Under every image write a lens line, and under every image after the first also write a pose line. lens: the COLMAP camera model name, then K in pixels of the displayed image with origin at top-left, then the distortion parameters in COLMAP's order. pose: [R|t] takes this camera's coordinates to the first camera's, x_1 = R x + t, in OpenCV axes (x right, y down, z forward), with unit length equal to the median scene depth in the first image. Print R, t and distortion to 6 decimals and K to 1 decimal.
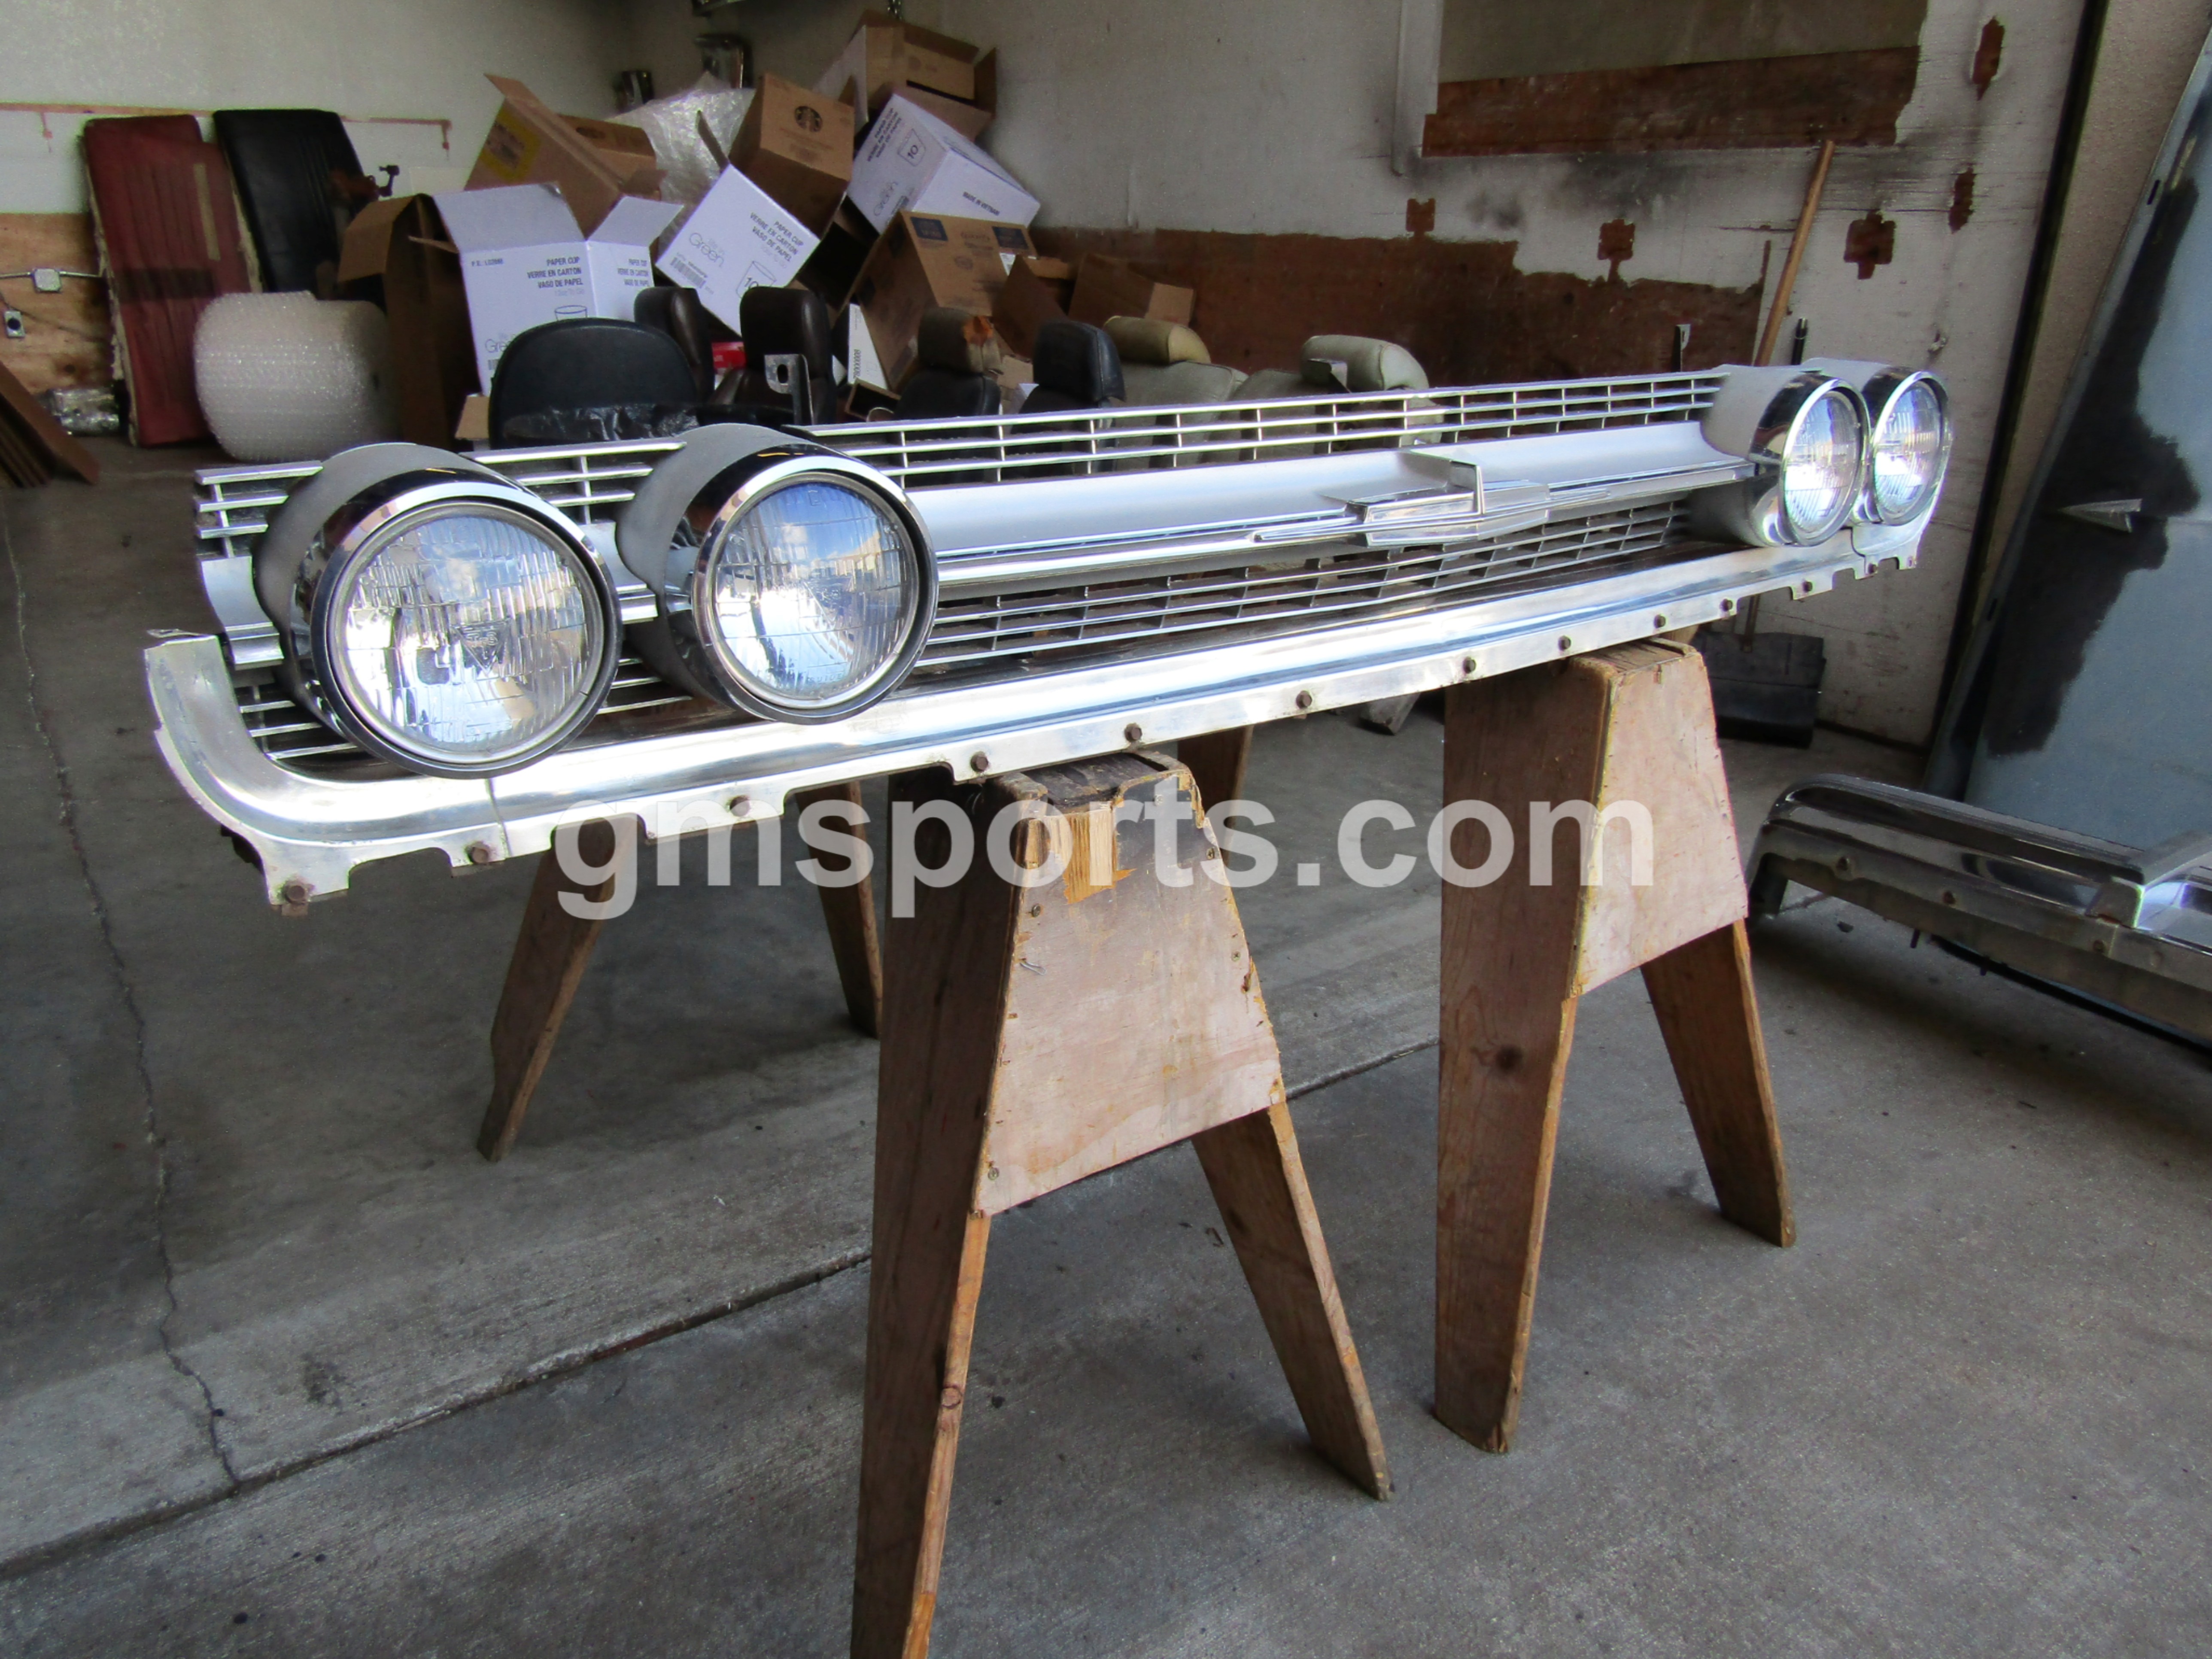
lens RADIAL K [[1569.8, 0, 1116.3], [0, 1569.8, 826.8], [0, 0, 1]] dist [-0.010339, -0.000057]
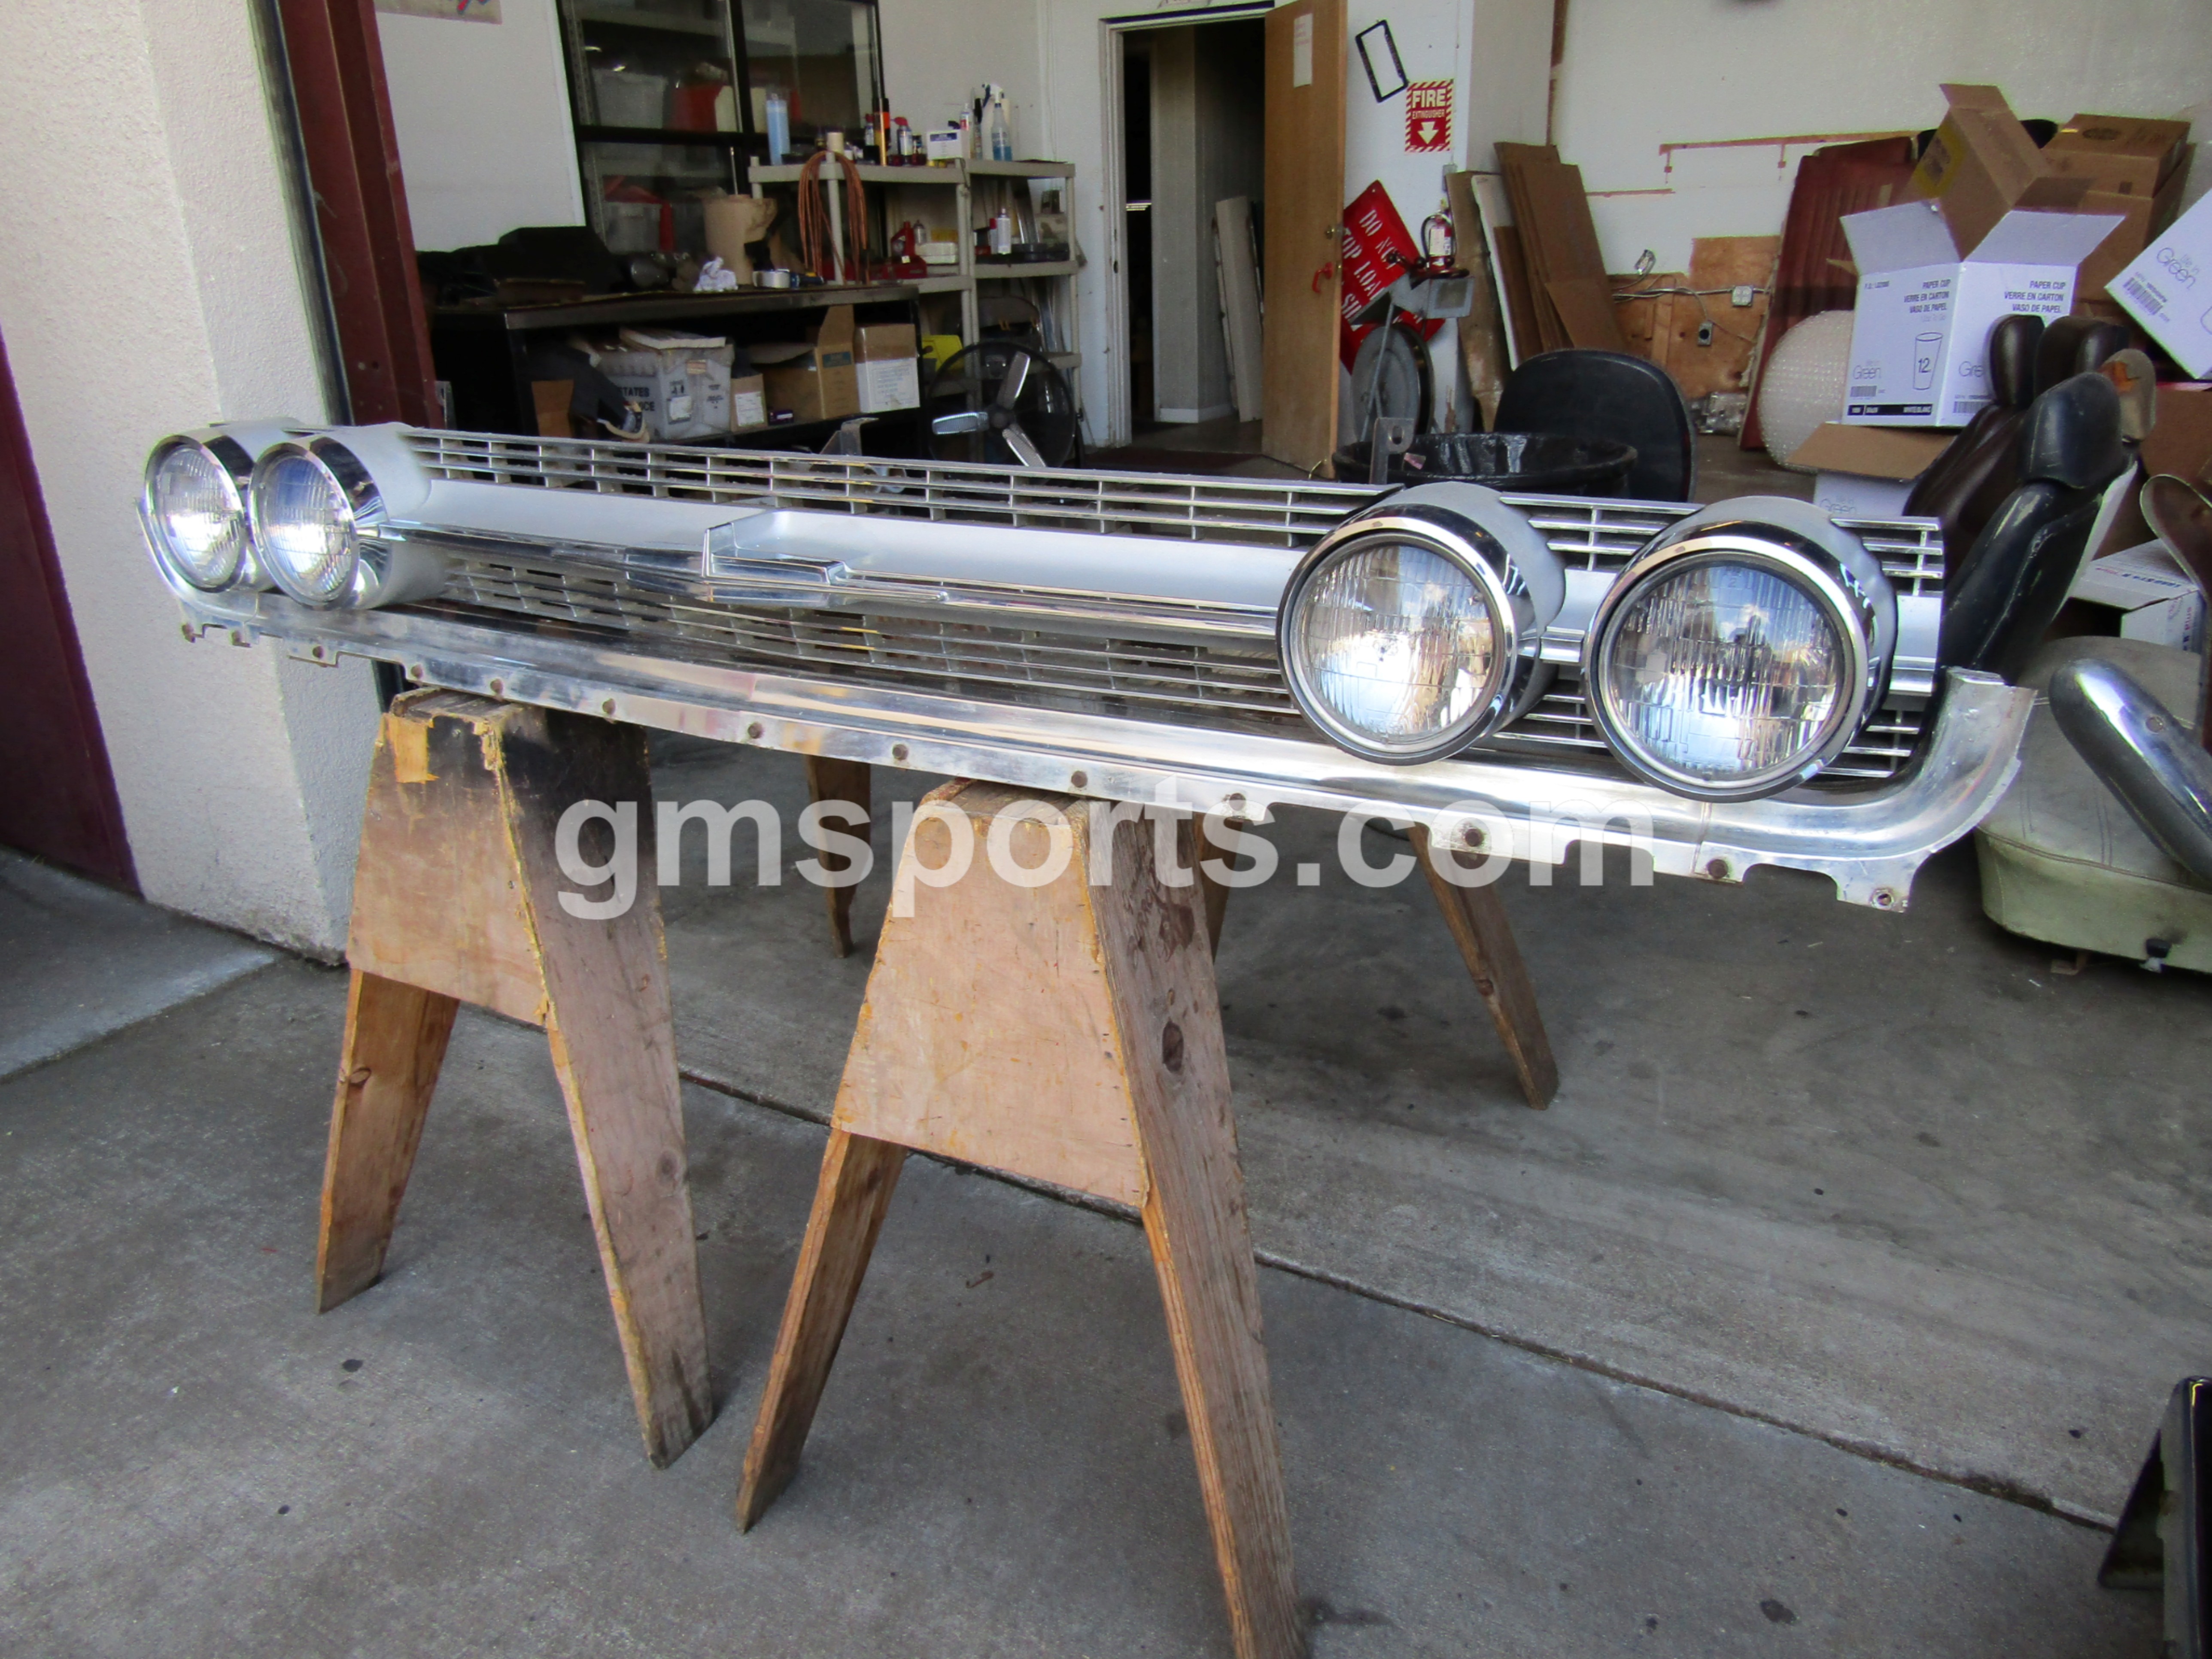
lens RADIAL K [[1569.8, 0, 1109.2], [0, 1569.8, 845.1], [0, 0, 1]] dist [-0.010339, -0.000057]
pose [[0.416345, 0.303123, -0.857189, 0.945260], [-0.298698, 0.936060, 0.185933, -0.227718], [0.858741, 0.178628, 0.480266, 0.583590]]
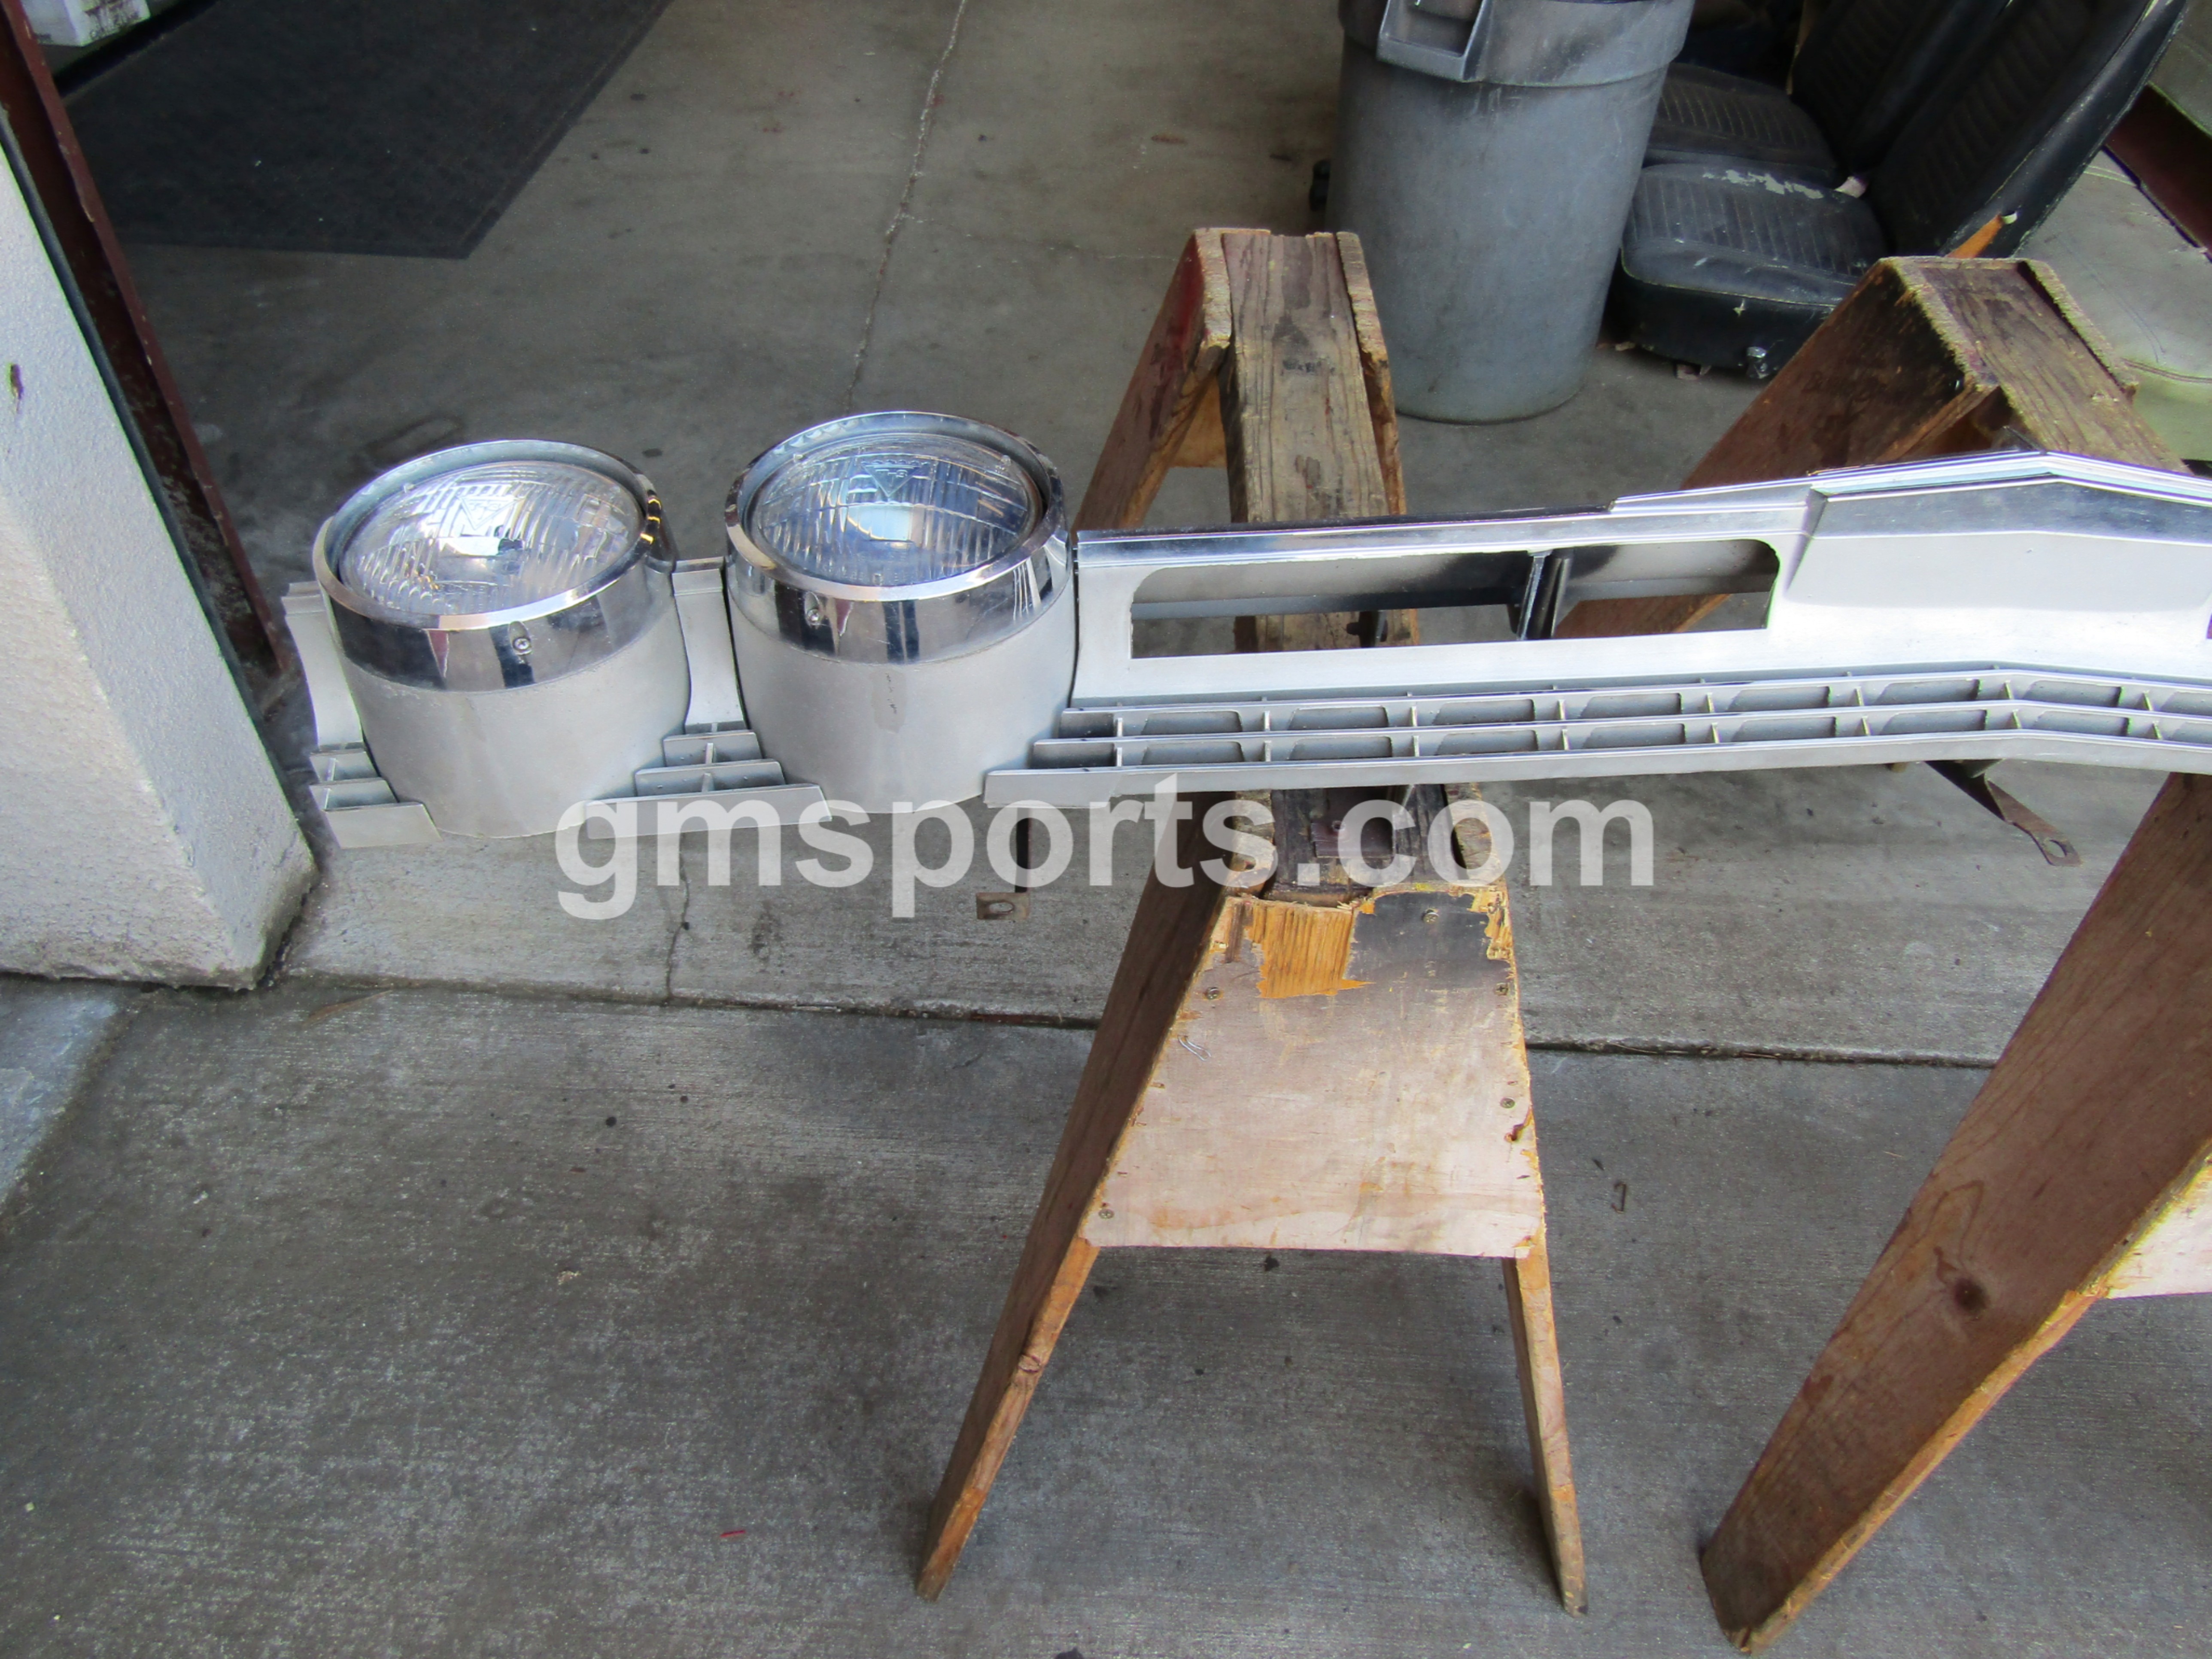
lens RADIAL K [[1569.8, 0, 1111.5], [0, 1569.8, 838.5], [0, 0, 1]] dist [-0.010339, -0.000057]
pose [[0.797108, 0.418677, -0.435119, 0.142310], [-0.229117, 0.876411, 0.423568, -0.222136], [0.558681, -0.237936, 0.794520, 0.235007]]
